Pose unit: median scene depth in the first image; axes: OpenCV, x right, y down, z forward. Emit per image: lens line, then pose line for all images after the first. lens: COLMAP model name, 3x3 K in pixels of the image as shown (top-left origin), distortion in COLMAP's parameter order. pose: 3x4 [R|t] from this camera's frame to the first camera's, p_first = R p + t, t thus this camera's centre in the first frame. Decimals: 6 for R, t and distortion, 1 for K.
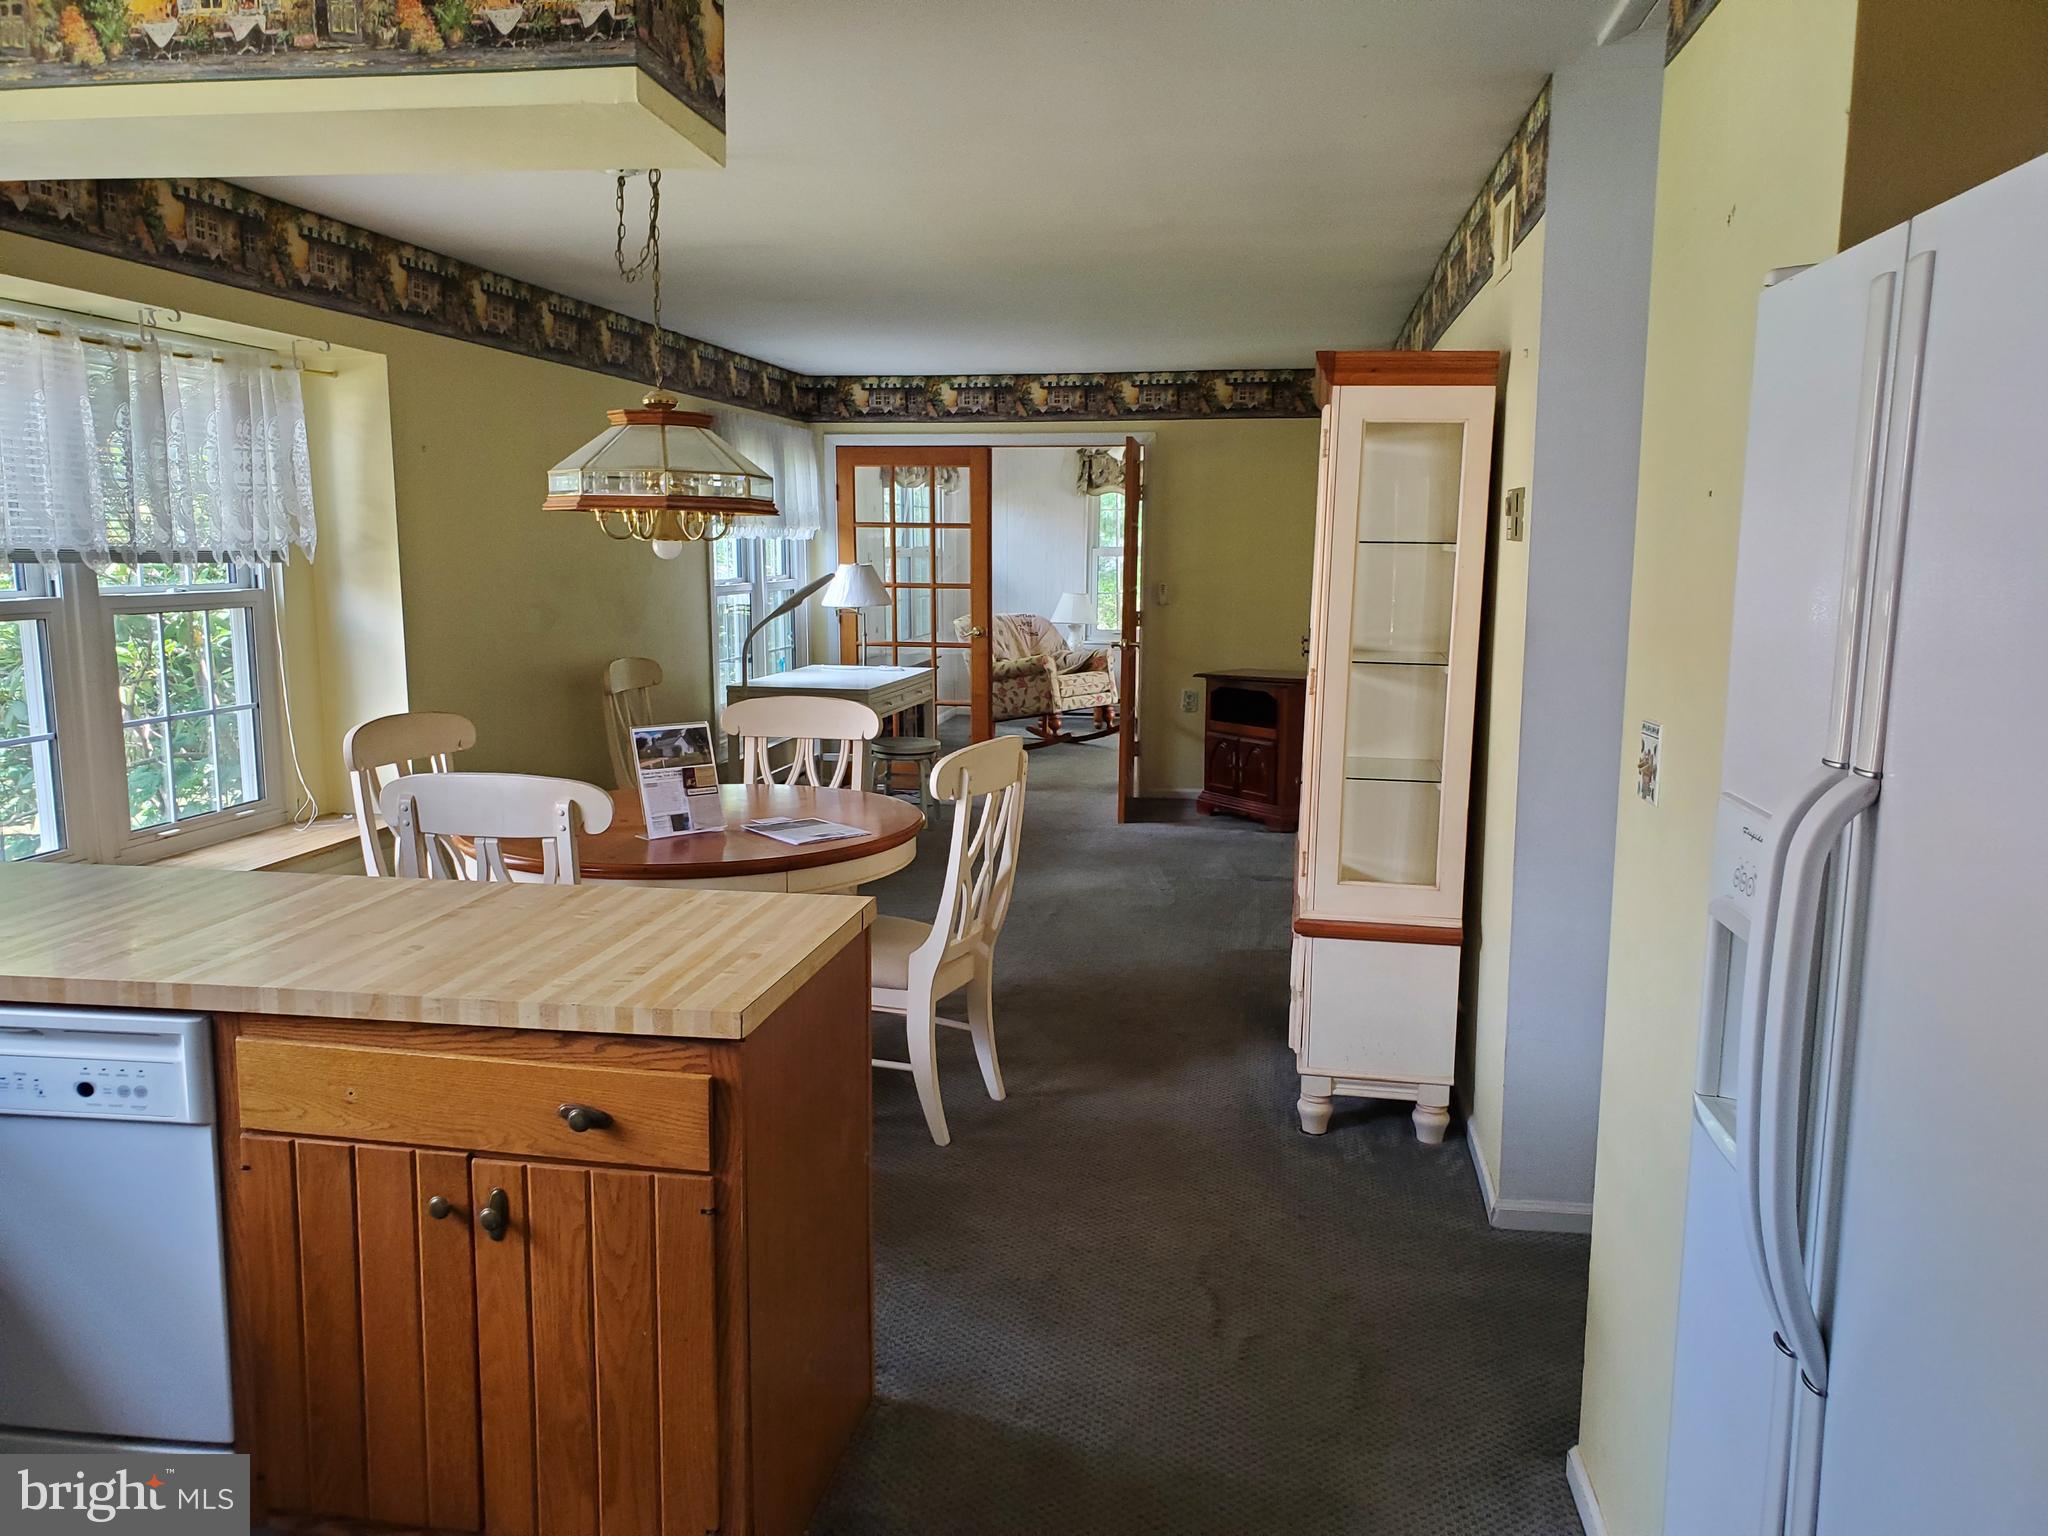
lens RADIAL K [[1591.1, 0, 1027.5], [0, 1591.1, 811.9], [0, 0, 1]] dist [0.027239, -0.035615]
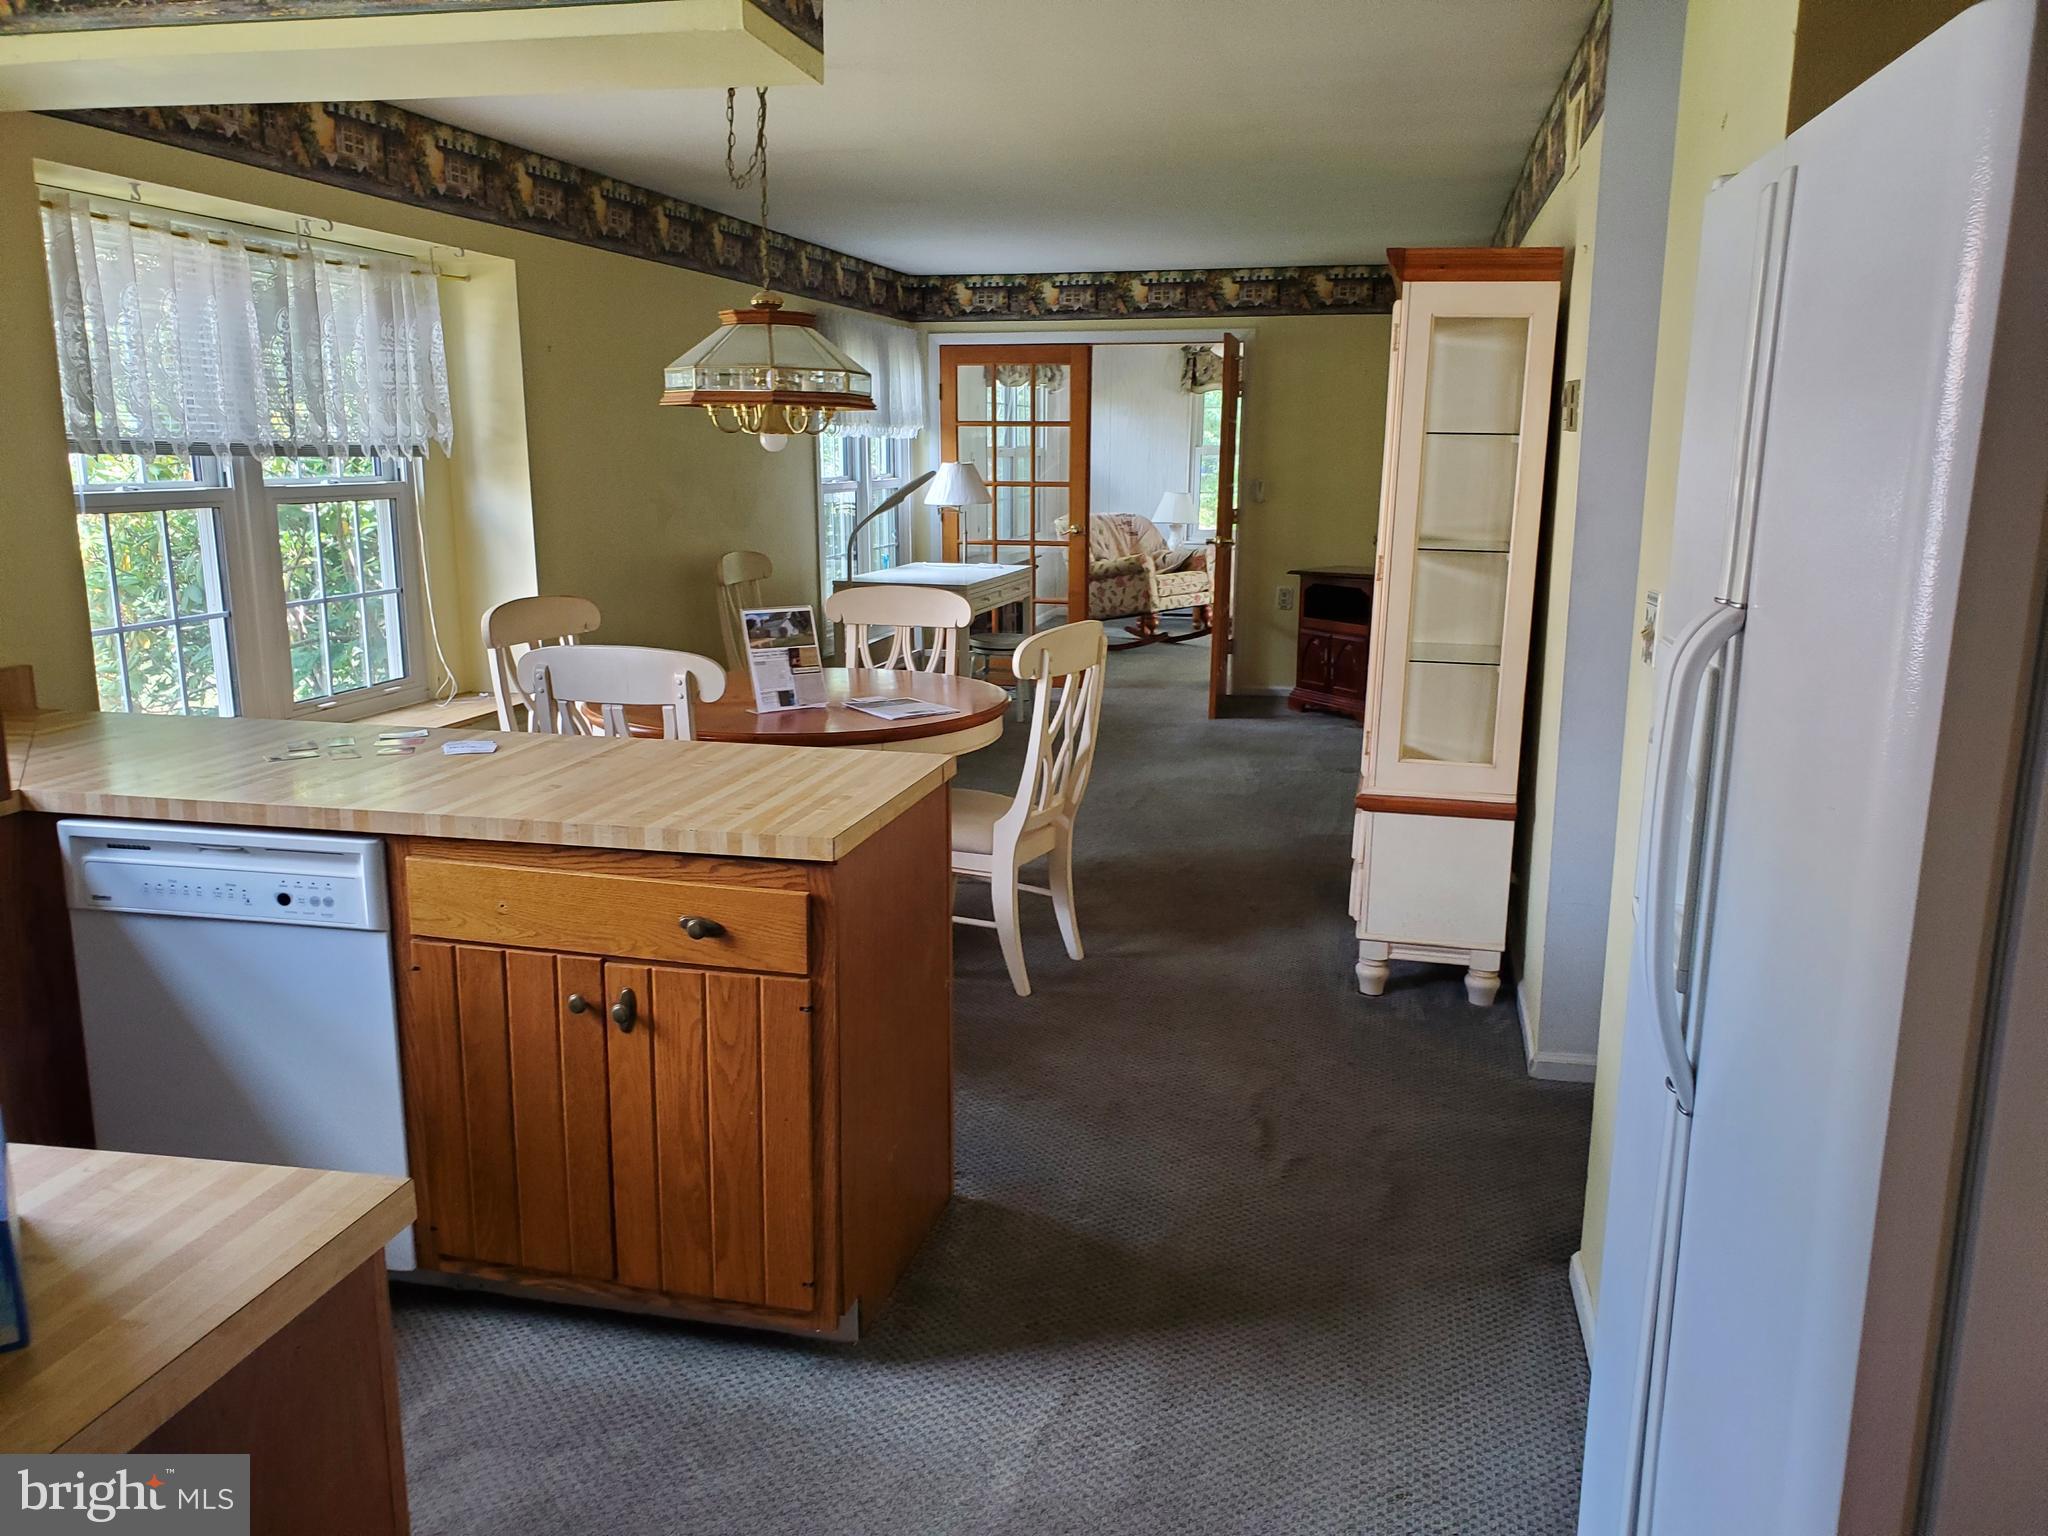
lens RADIAL K [[1591.1, 0, 1026.7], [0, 1591.1, 810.0], [0, 0, 1]] dist [0.027239, -0.035615]
pose [[0.997657, 0.013933, -0.066984, 0.017749], [-0.010055, 0.998272, 0.057889, 0.017157], [0.067675, -0.057080, 0.996073, -0.066109]]
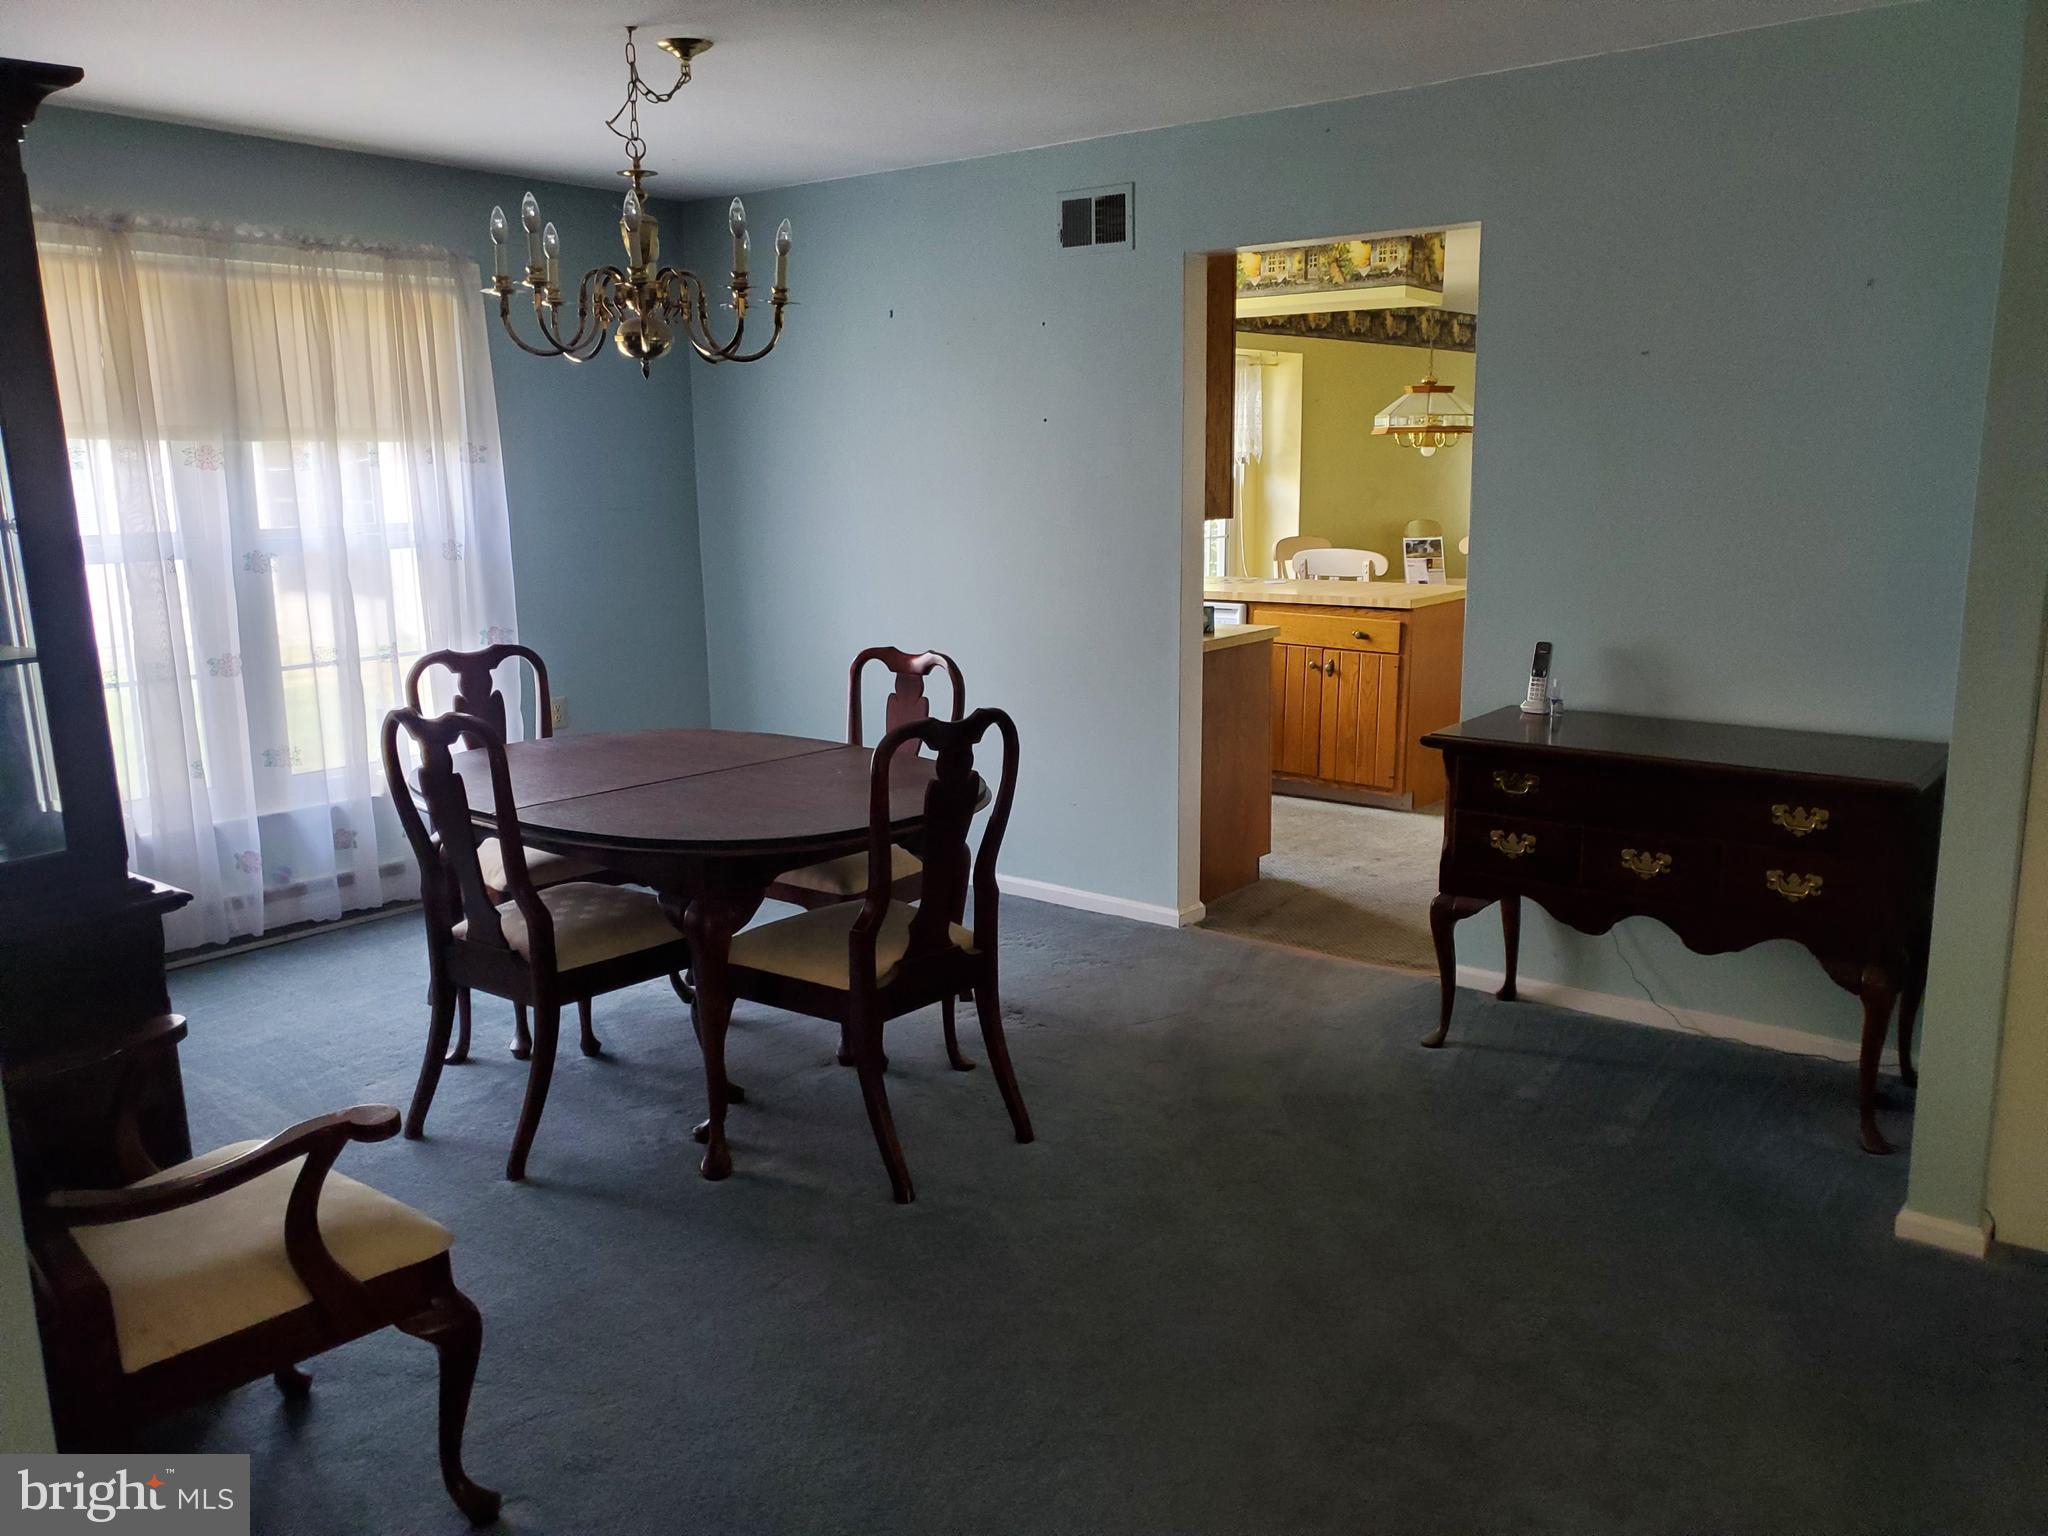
lens RADIAL K [[1591.1, 0, 1040.7], [0, 1591.1, 789.2], [0, 0, 1]] dist [0.027239, -0.035615]
pose [[0.874104, 0.085586, -0.478140, 0.328356], [-0.066825, 0.996184, 0.056150, 0.171482], [0.481120, -0.017129, 0.876487, -0.966351]]
